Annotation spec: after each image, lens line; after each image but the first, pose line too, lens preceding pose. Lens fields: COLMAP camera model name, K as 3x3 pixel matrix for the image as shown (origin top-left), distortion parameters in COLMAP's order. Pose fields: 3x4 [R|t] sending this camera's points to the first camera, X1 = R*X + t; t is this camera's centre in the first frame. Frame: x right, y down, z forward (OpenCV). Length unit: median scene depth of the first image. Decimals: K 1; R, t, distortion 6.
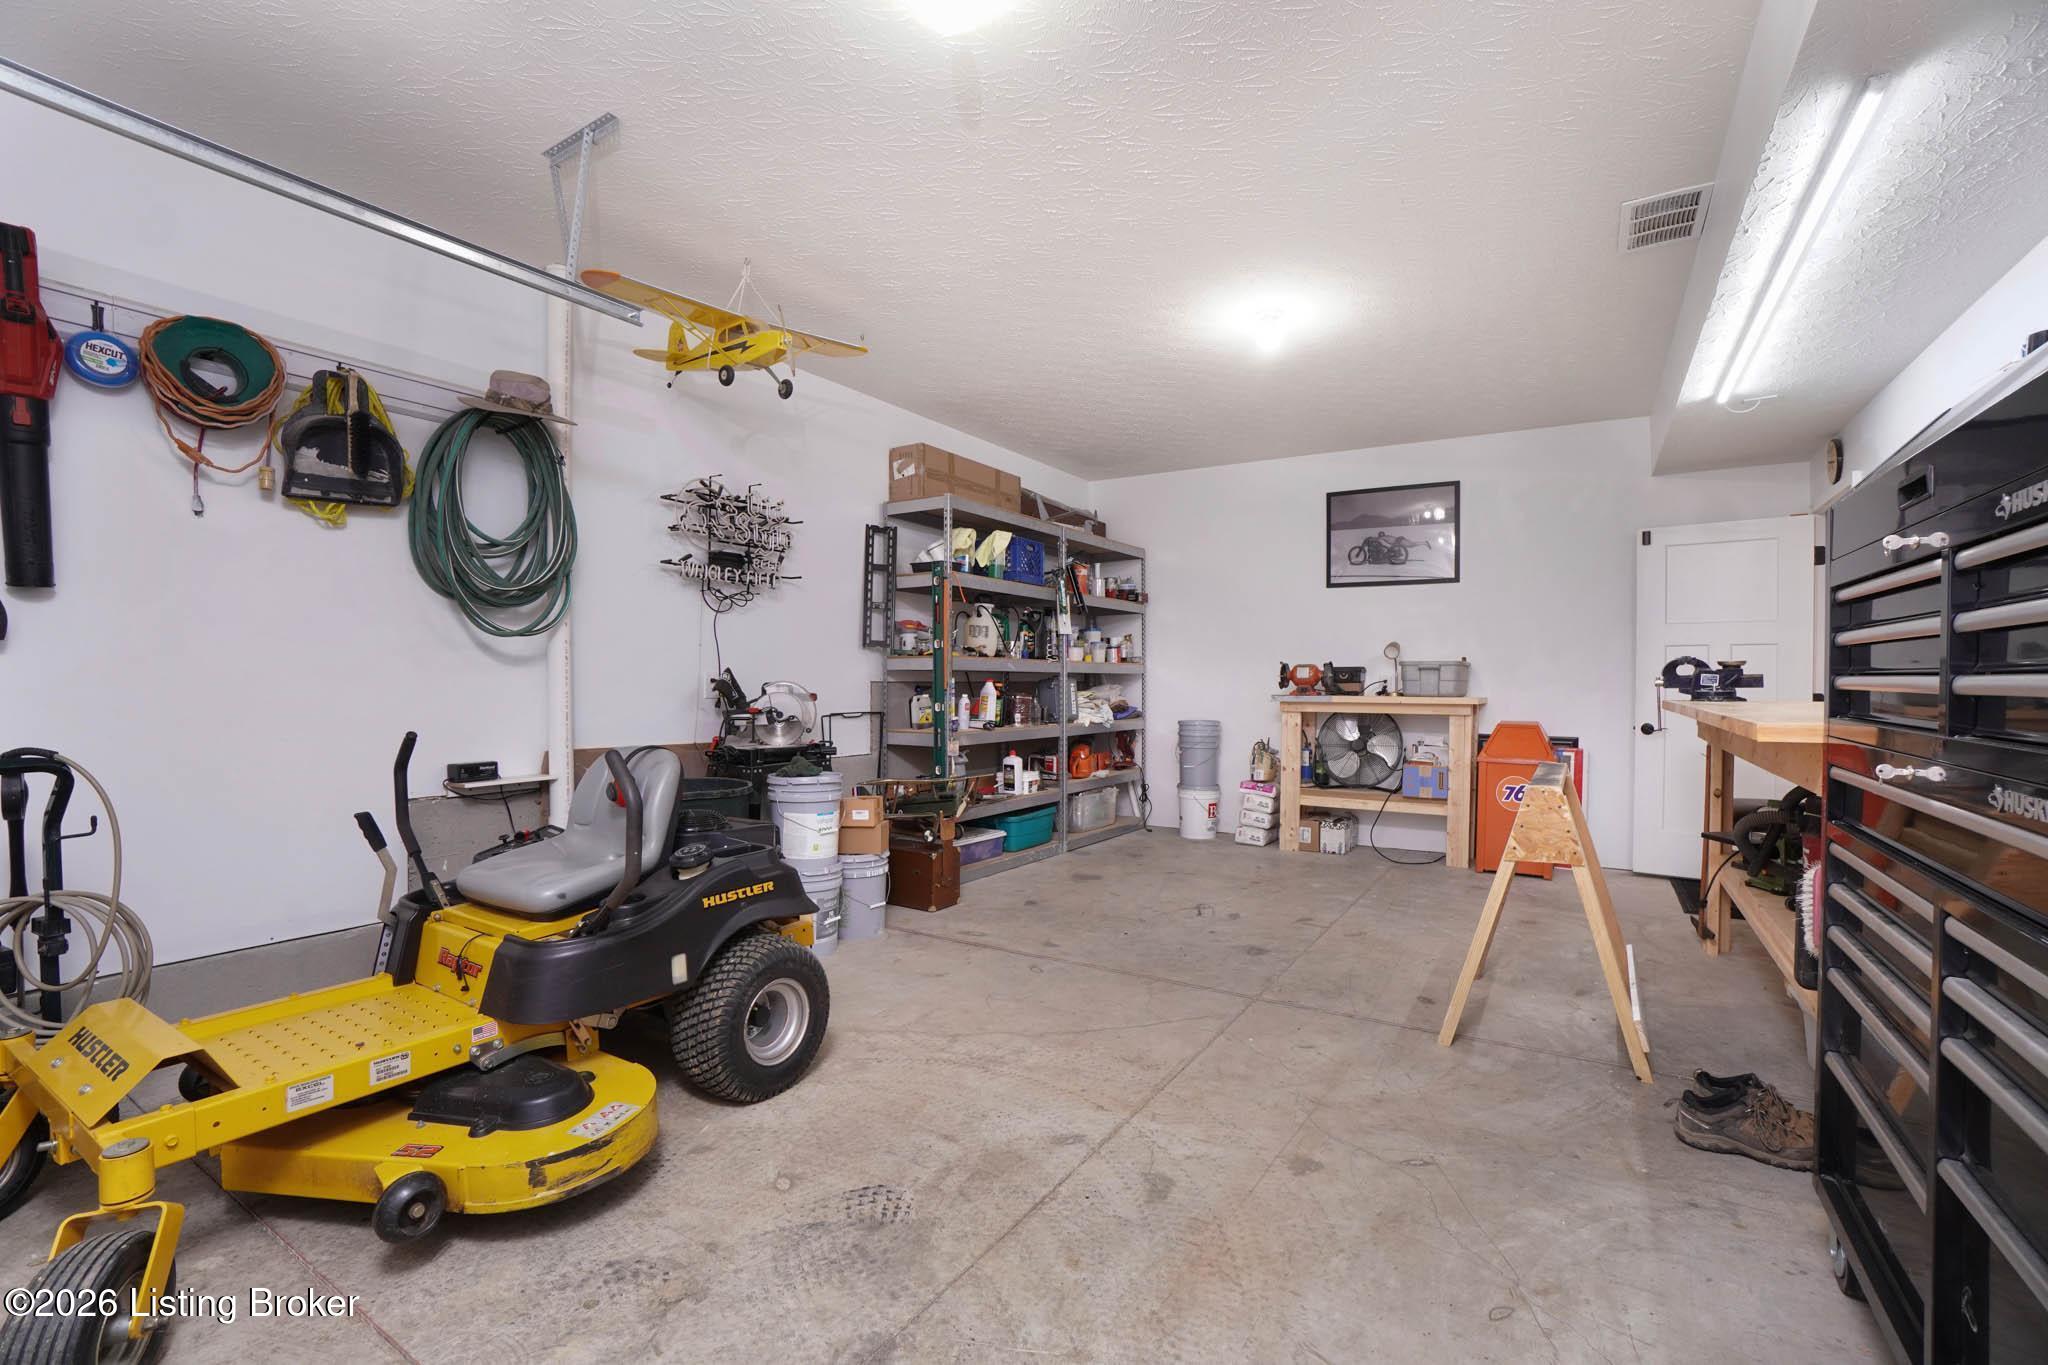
lens RADIAL K [[907.3, 0, 1030.9], [0, 907.3, 682.7], [0, 0, 1]] dist [-0.063950, 0.025119]
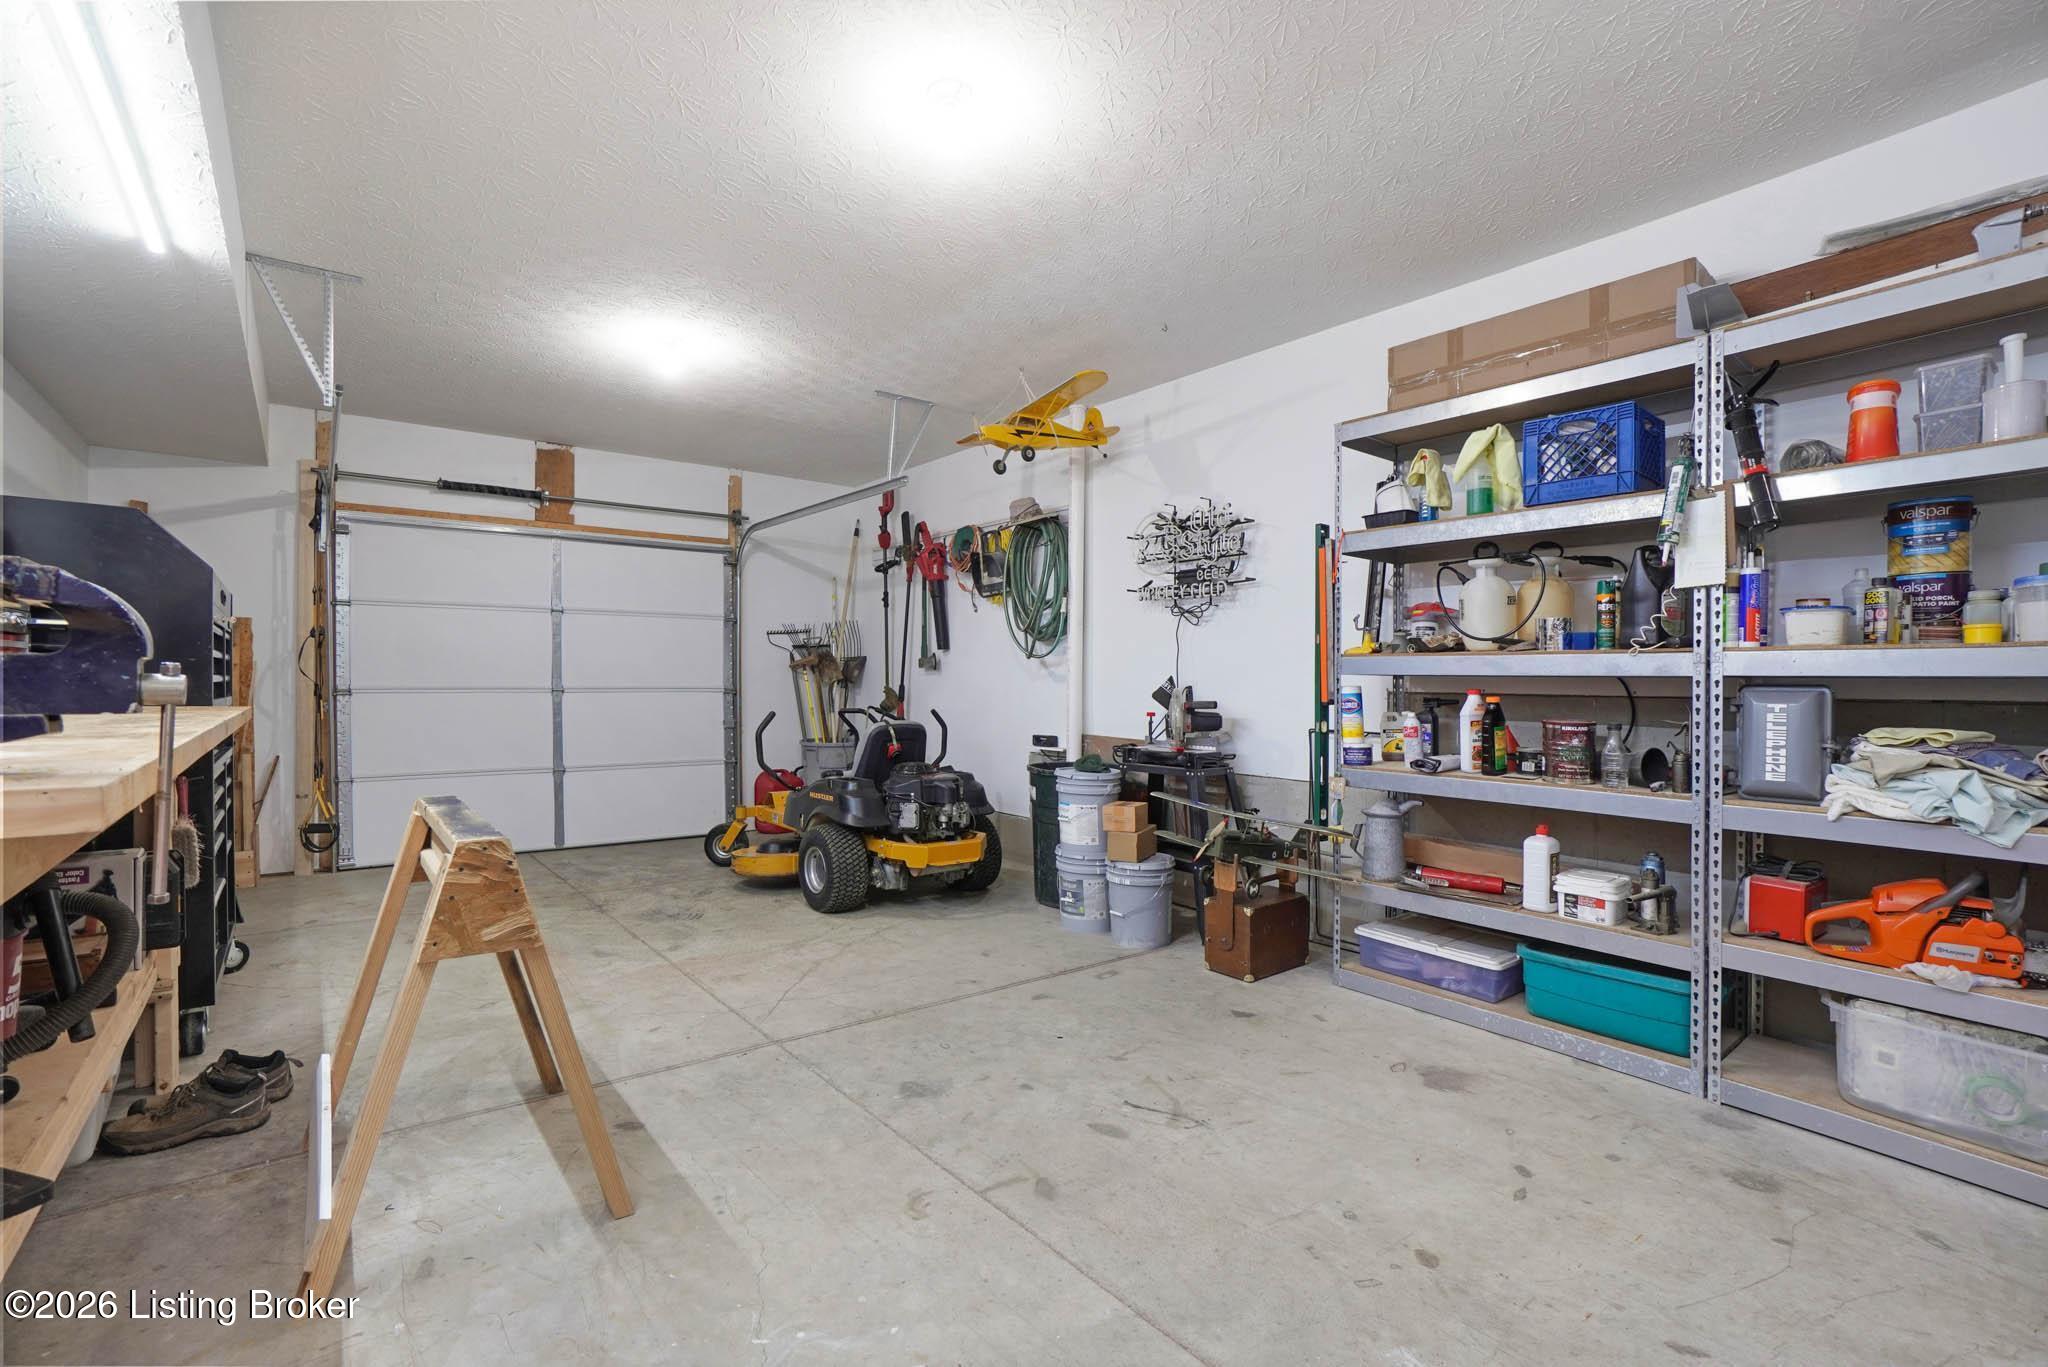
lens RADIAL K [[970.3, 0, 1019.6], [0, 970.3, 697.1], [0, 0, 1]] dist [-0.034331, 0.032887]
pose [[-0.357985, 0.008032, -0.933693, 0.866448], [-0.016706, 0.999748, 0.015005, -0.005498], [0.933578, 0.020970, -0.357760, 1.284598]]
